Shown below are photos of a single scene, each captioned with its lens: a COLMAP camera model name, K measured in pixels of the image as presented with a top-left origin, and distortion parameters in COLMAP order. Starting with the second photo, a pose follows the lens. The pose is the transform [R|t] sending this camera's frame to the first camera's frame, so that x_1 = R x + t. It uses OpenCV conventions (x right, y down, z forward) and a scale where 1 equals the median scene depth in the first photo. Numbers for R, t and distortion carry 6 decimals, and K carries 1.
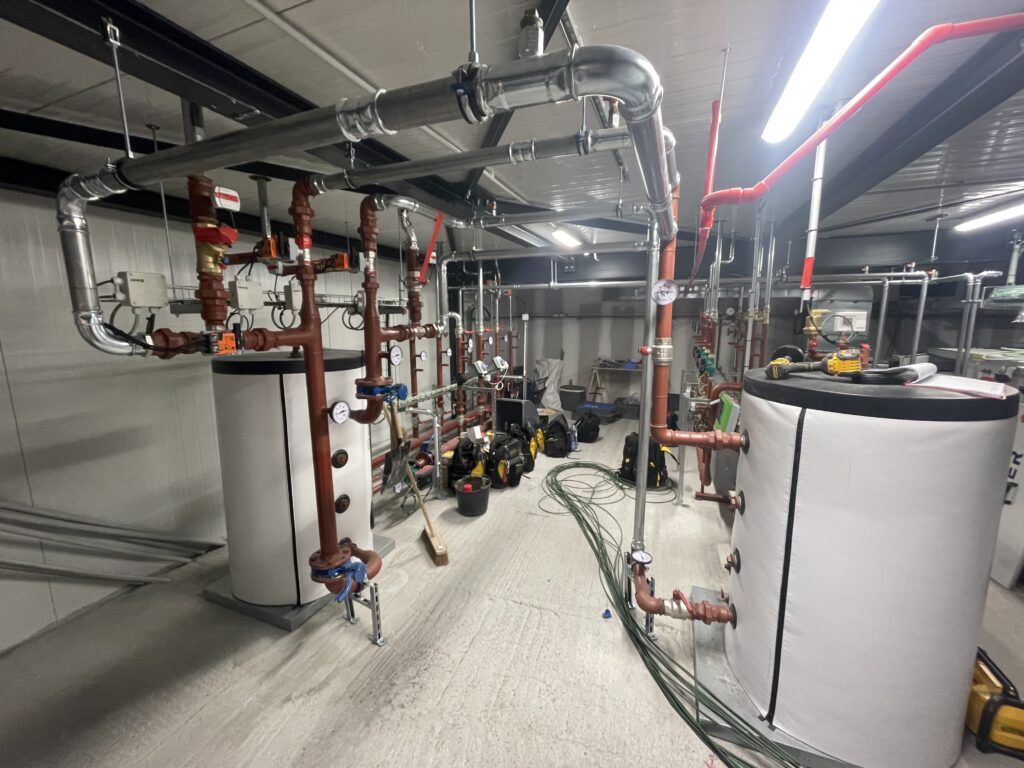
lens RADIAL K [[415.3, 0, 512.0], [0, 415.3, 384.0], [0, 0, 1]] dist [-0.002695, 0.000050]
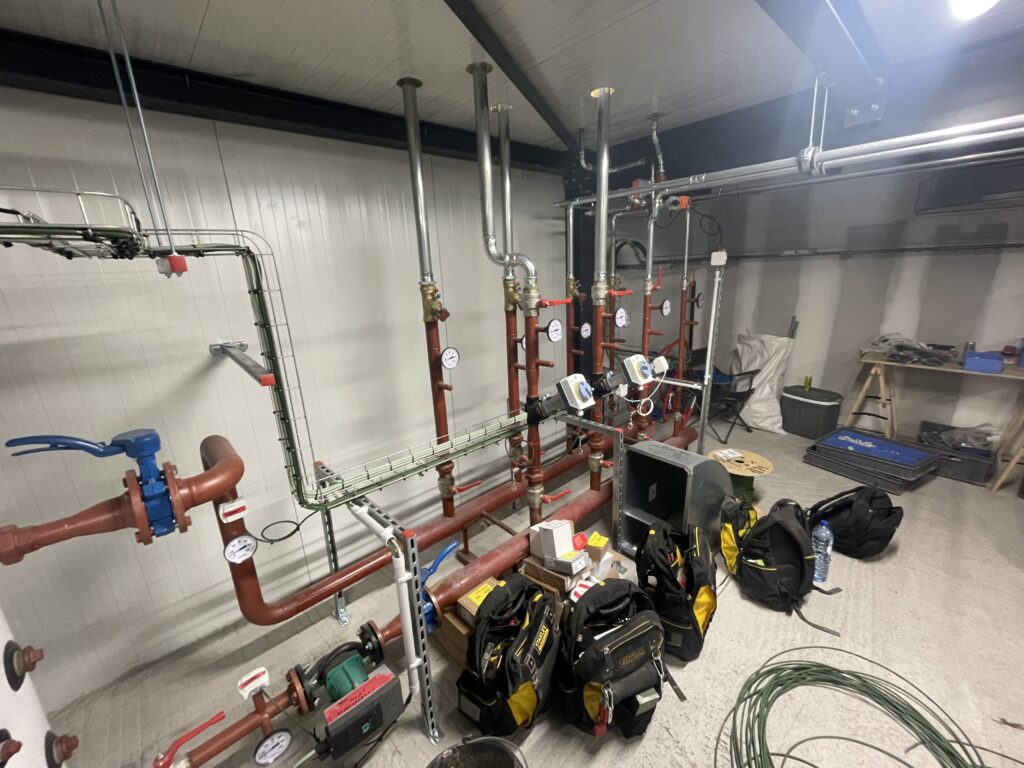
lens RADIAL K [[415.3, 0, 512.0], [0, 415.3, 384.0], [0, 0, 1]] dist [-0.002695, 0.000050]
pose [[0.905134, 0.079345, -0.417656, 0.023539], [-0.028447, 0.991531, 0.126718, -0.063513], [0.424174, -0.102815, 0.899725, 0.402714]]
